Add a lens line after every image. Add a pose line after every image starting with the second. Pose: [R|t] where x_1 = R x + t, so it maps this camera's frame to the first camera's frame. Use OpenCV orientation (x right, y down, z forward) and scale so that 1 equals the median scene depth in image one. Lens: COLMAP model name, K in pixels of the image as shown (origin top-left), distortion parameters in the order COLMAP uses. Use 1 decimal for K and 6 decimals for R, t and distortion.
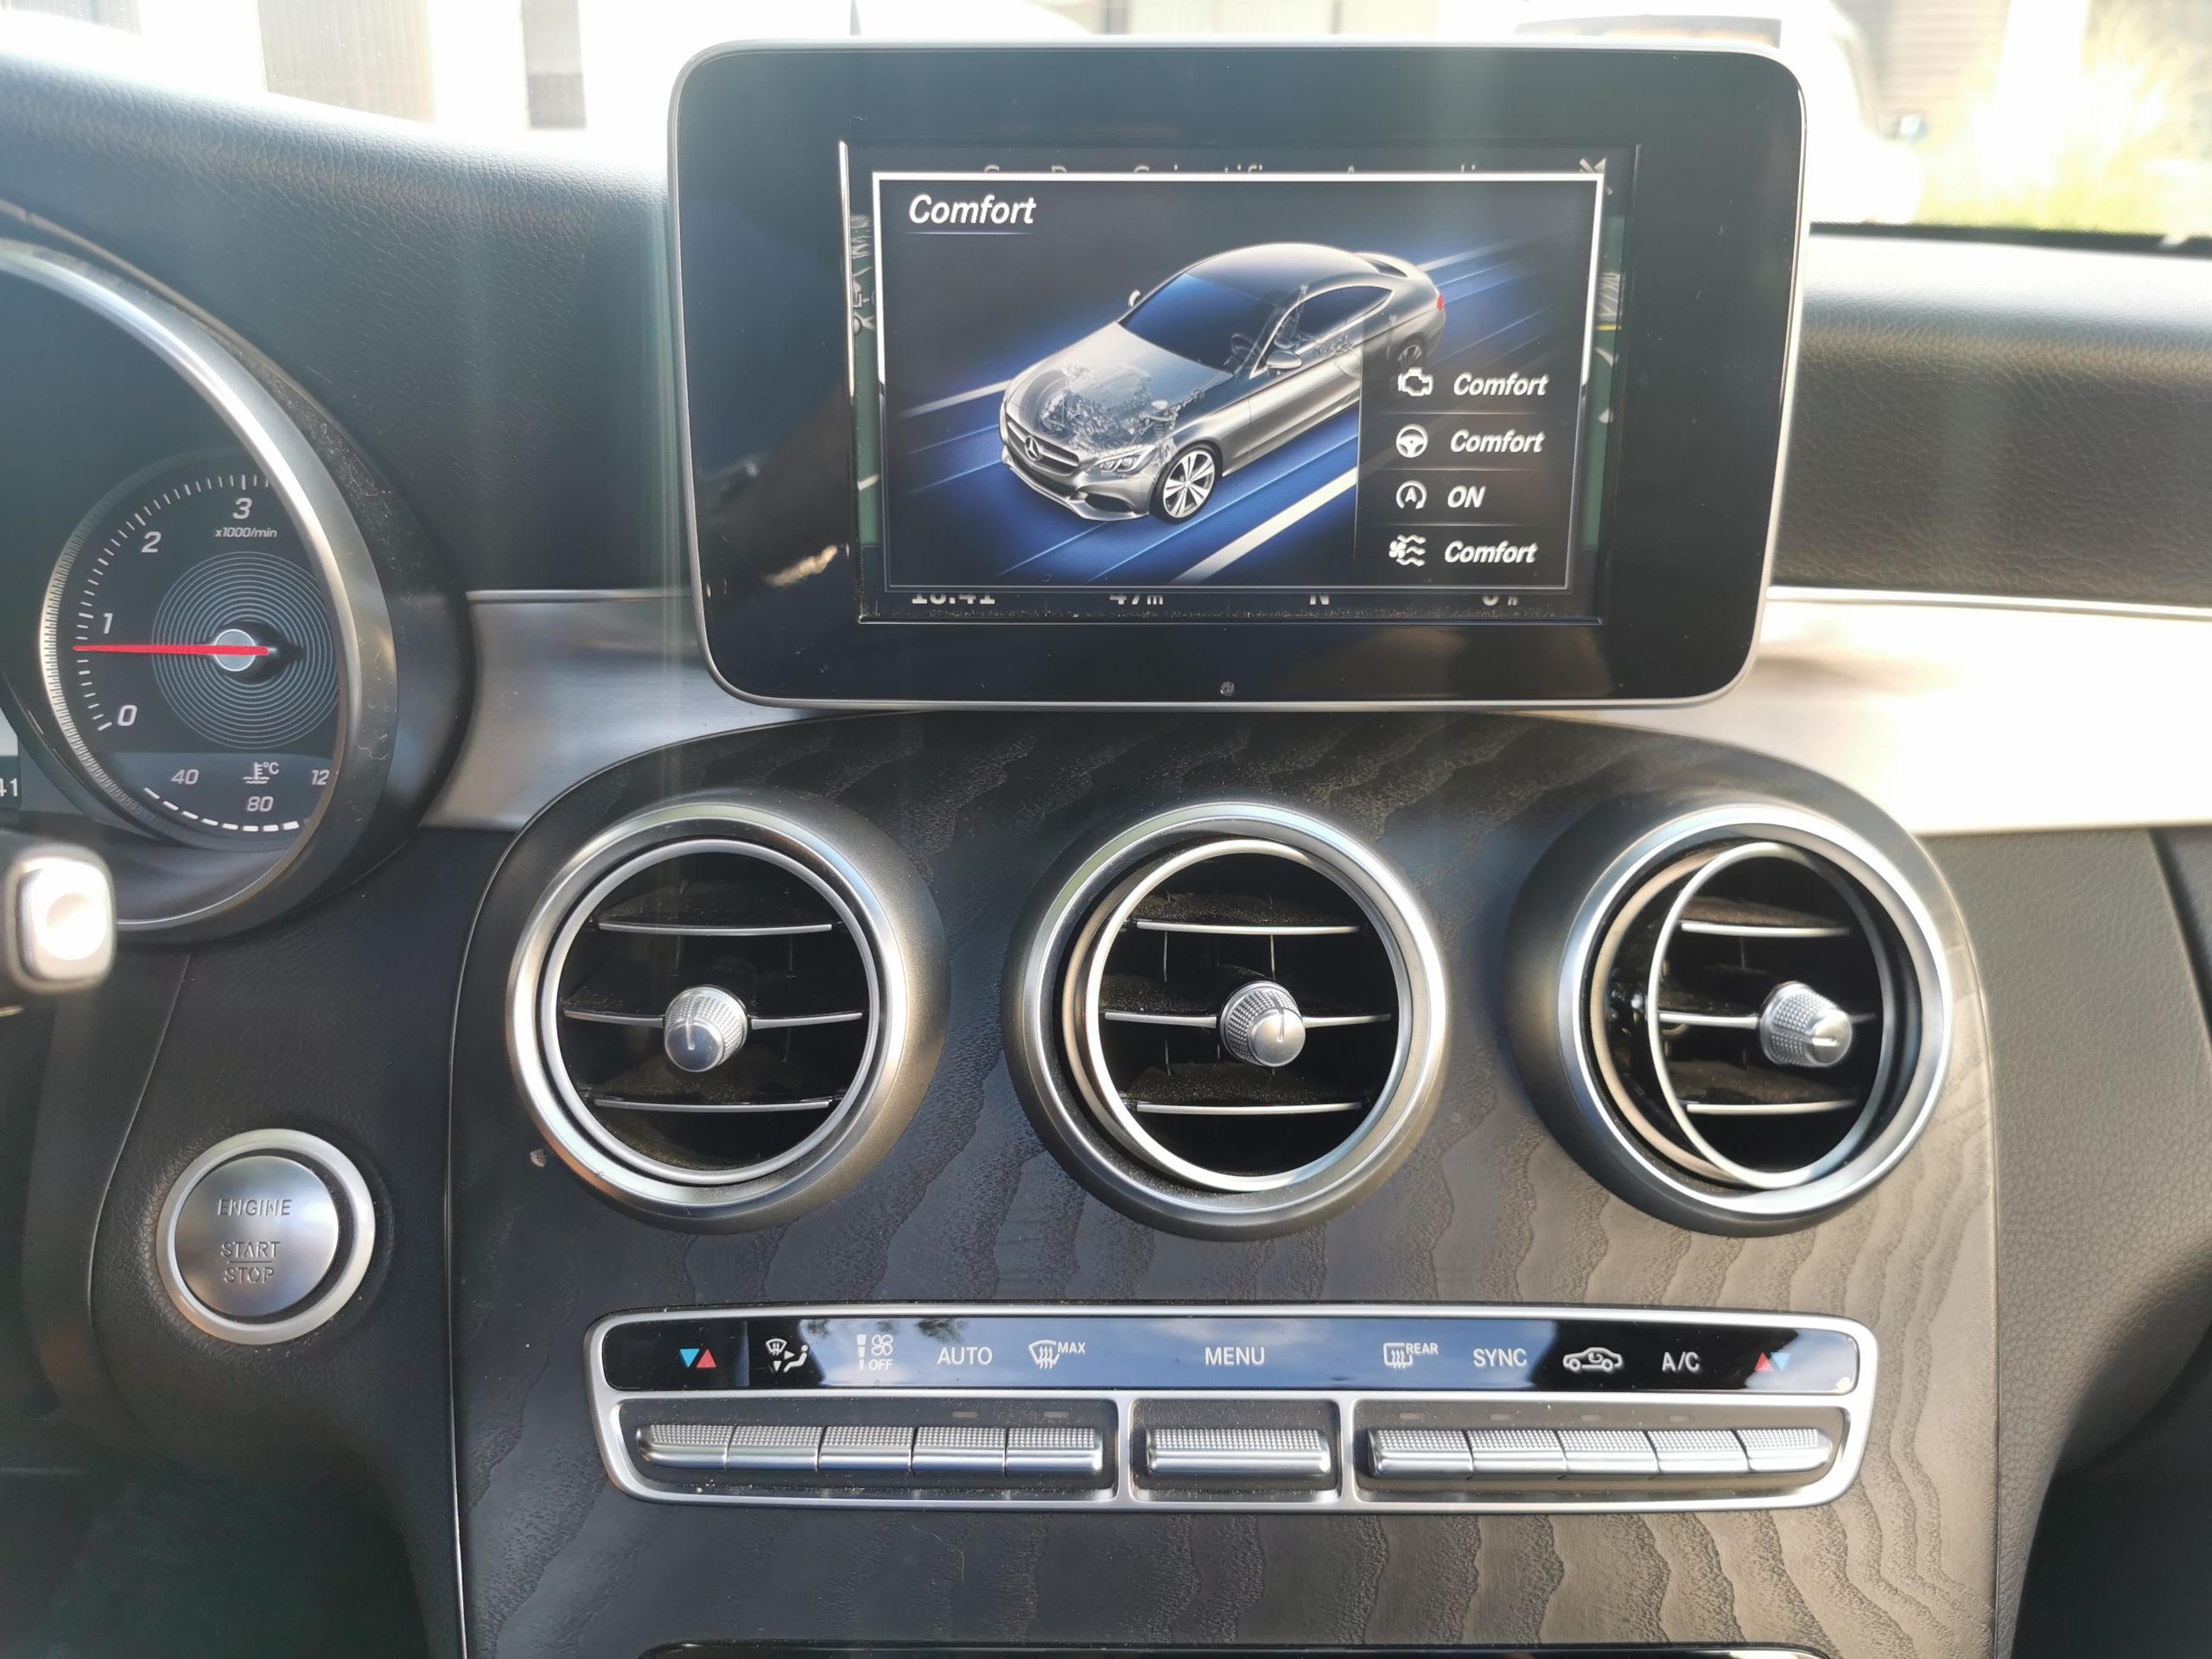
lens RADIAL K [[1736.8, 0, 1095.7], [0, 1736.8, 833.6], [0, 0, 1]] dist [0.036650, -0.061151]
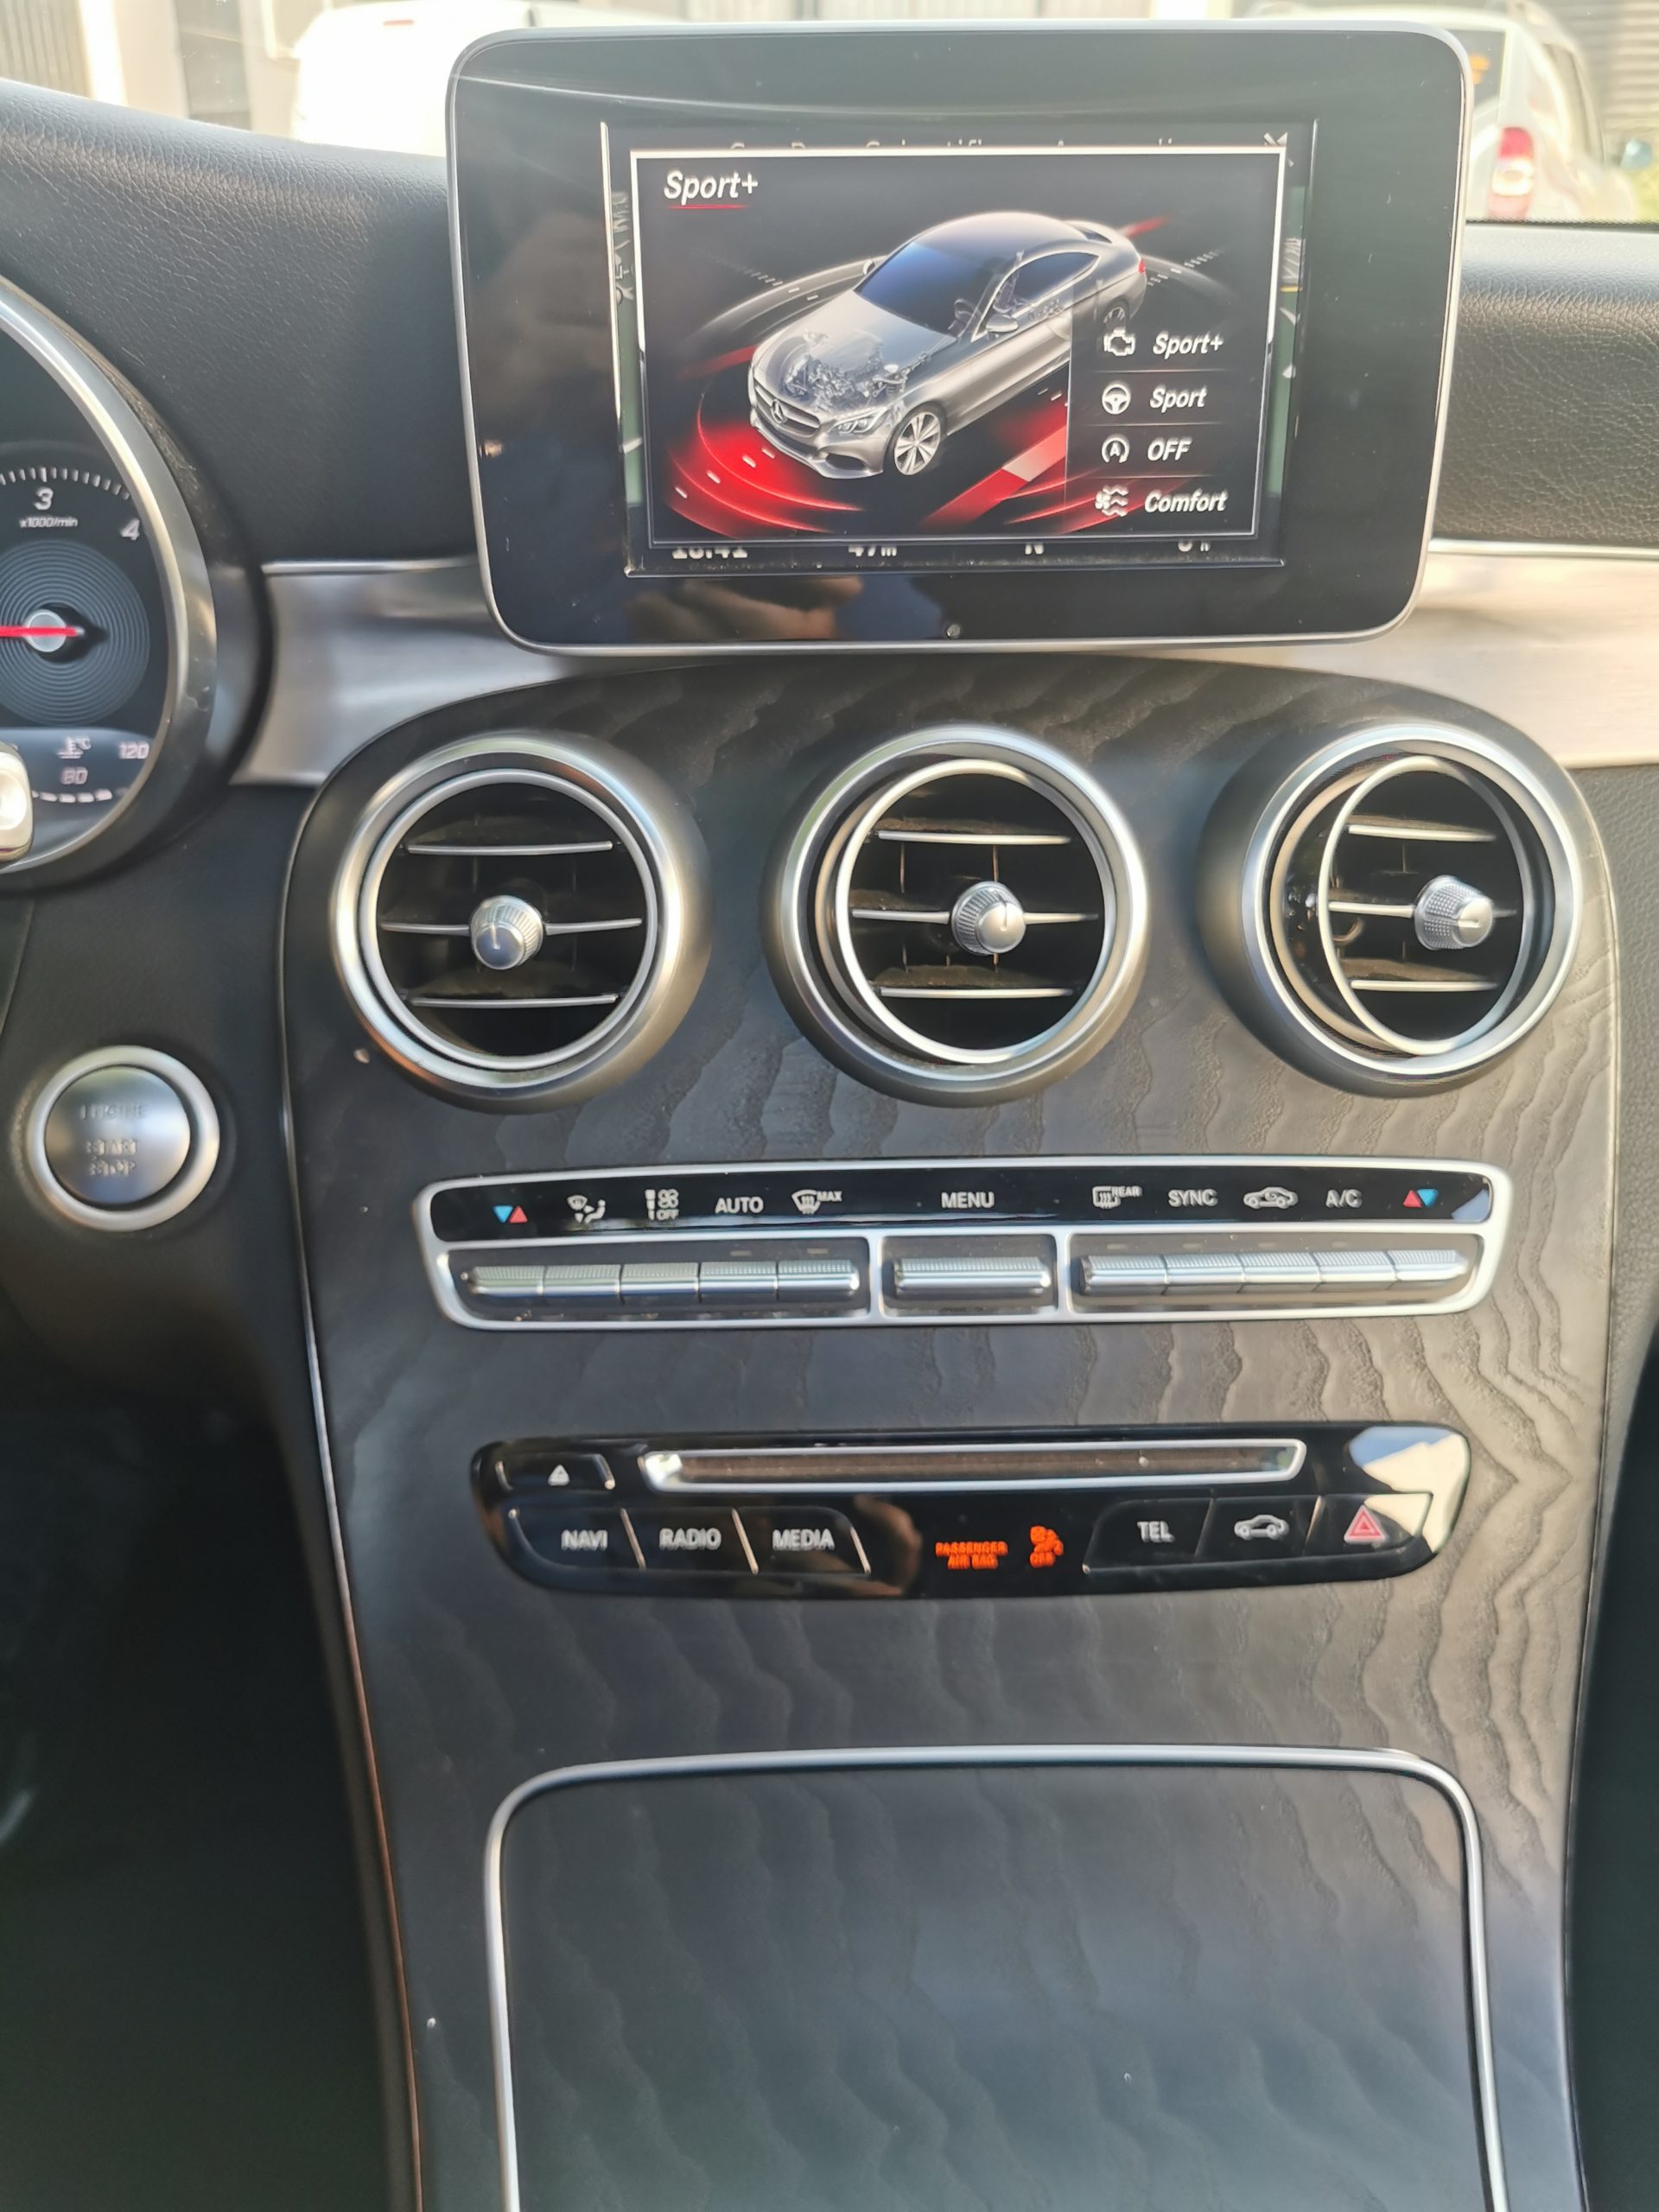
lens RADIAL K [[1736.8, 0, 827.0], [0, 1736.8, 1081.7], [0, 0, 1]] dist [0.036650, -0.061151]
pose [[0.999713, -0.020405, 0.012571, -0.027759], [0.019060, 0.994896, 0.099093, 0.097628], [-0.014529, -0.098824, 0.994999, -0.160351]]
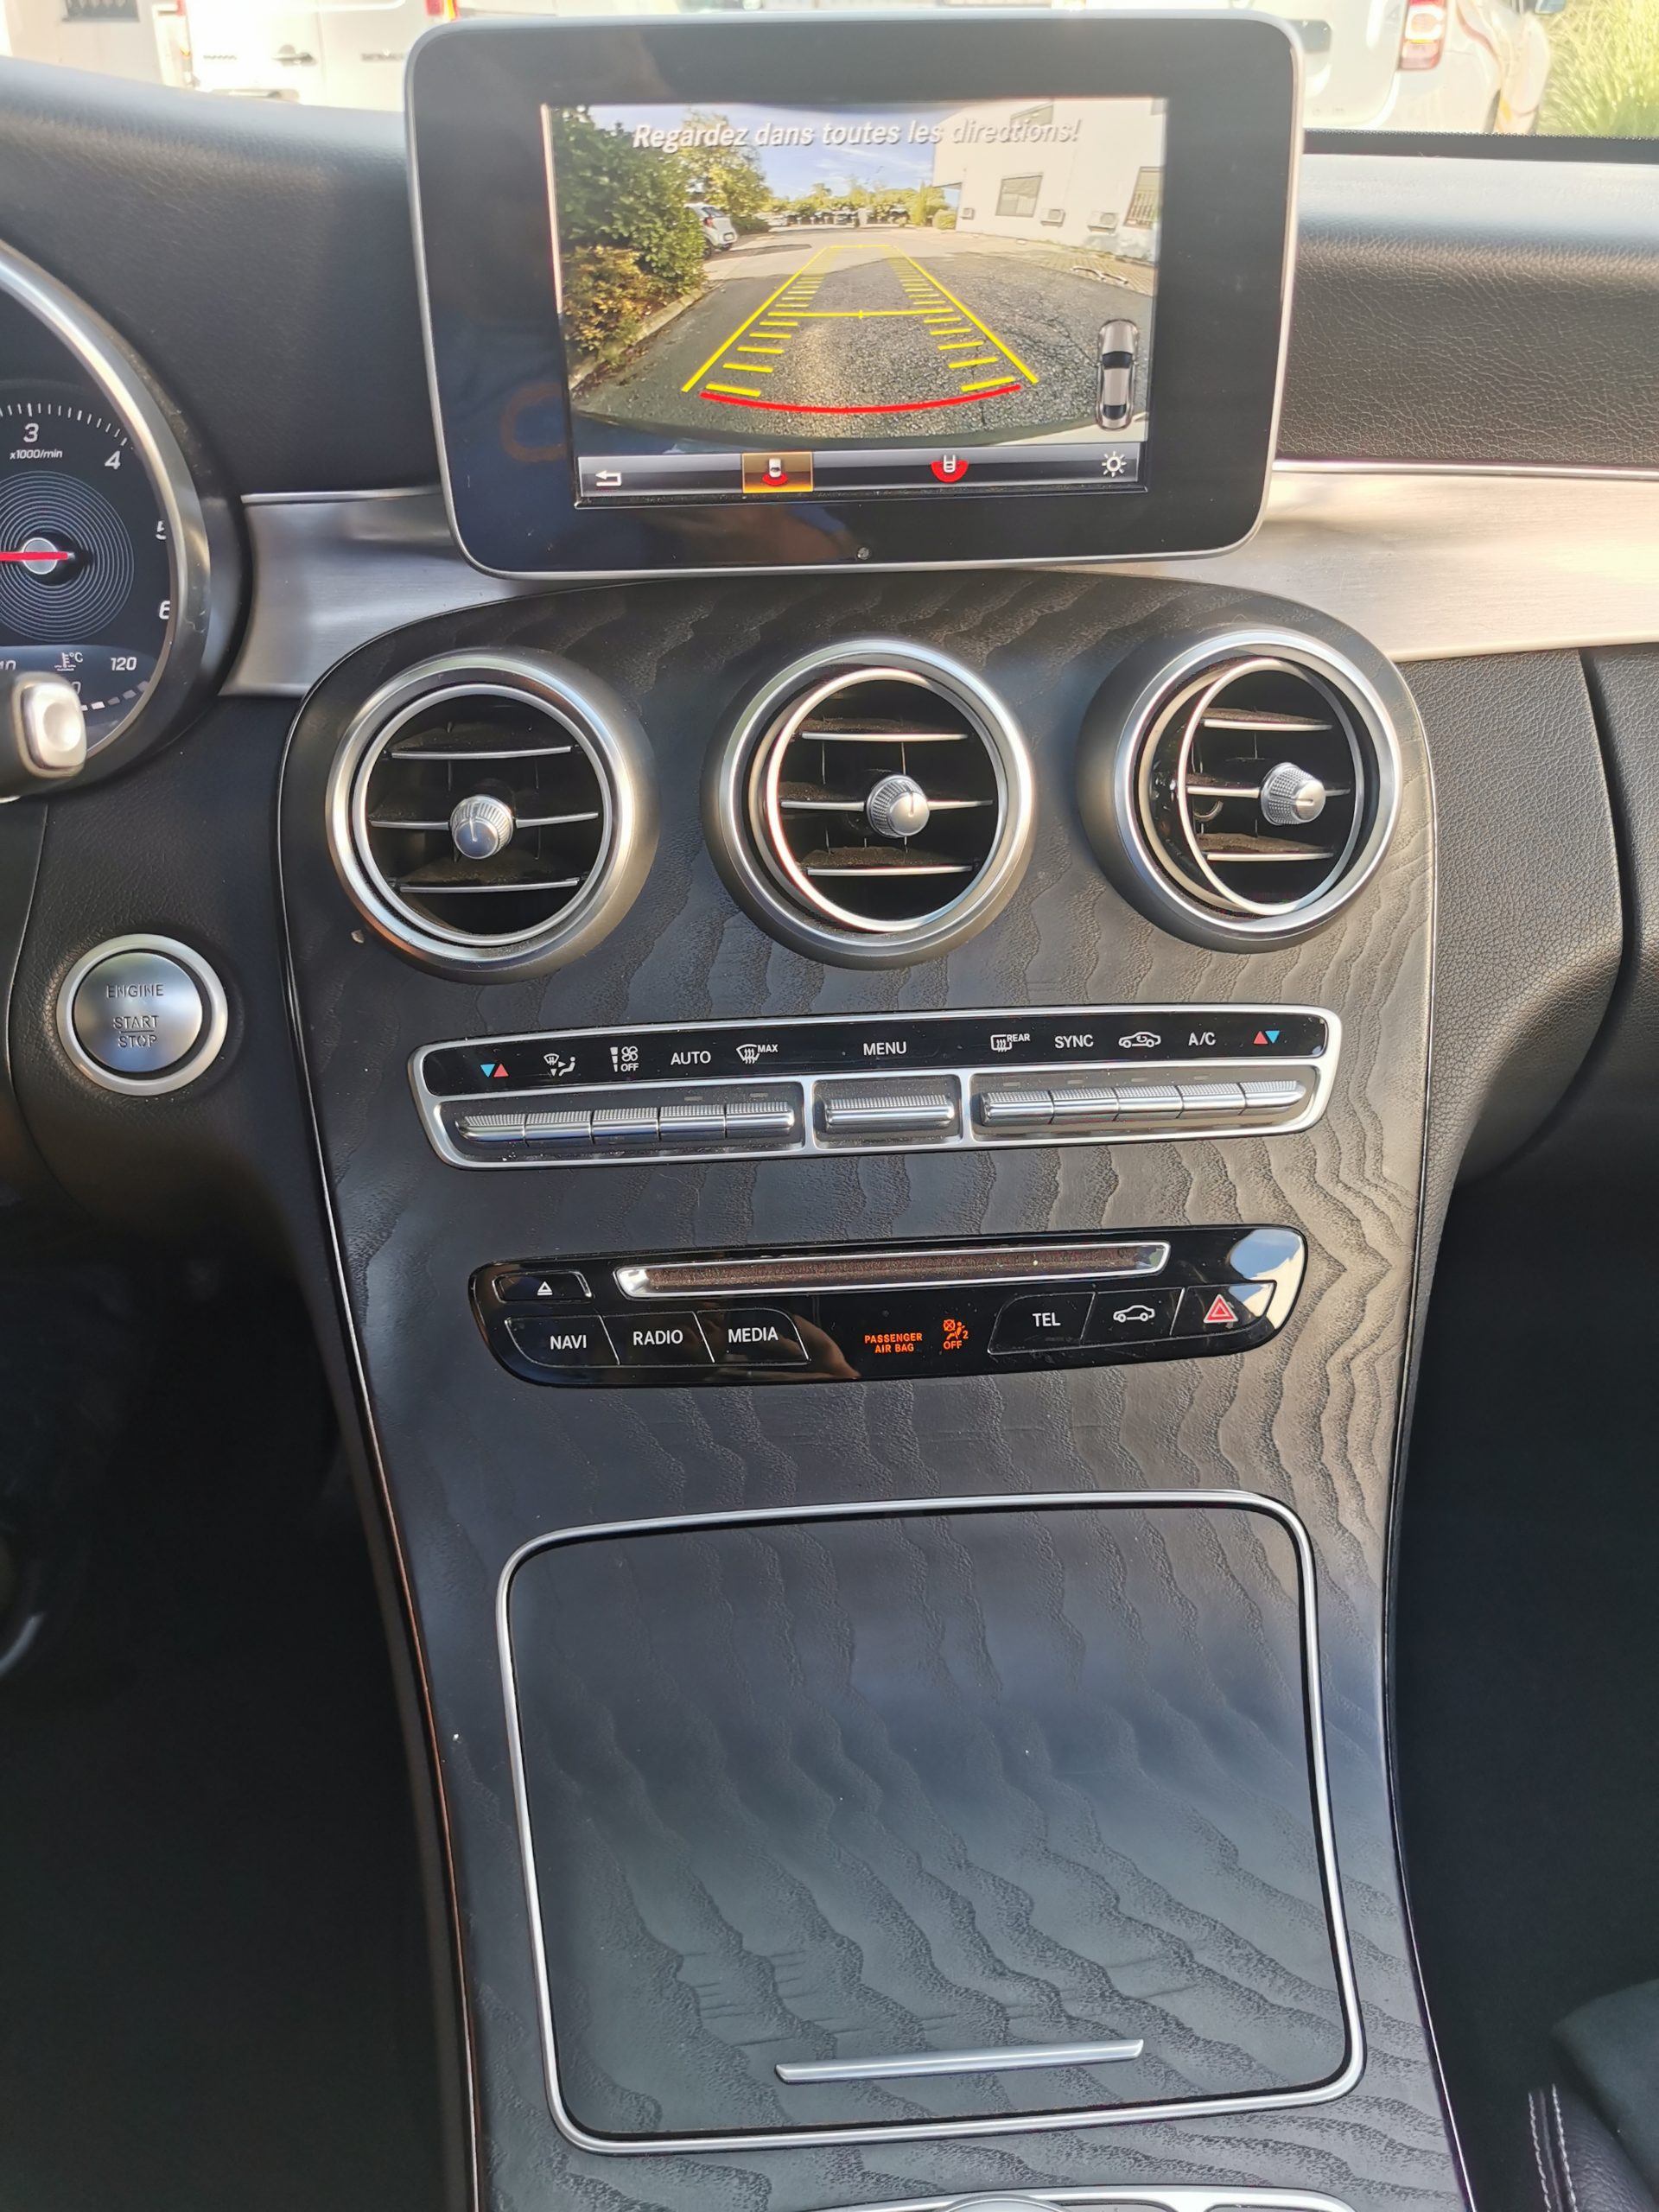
lens RADIAL K [[1736.8, 0, 824.3], [0, 1736.8, 1088.5], [0, 0, 1]] dist [0.036650, -0.061151]
pose [[0.997659, -0.047205, 0.049477, -0.037335], [0.037830, 0.983712, 0.175726, 0.082718], [-0.056967, -0.173443, 0.983195, -0.355105]]
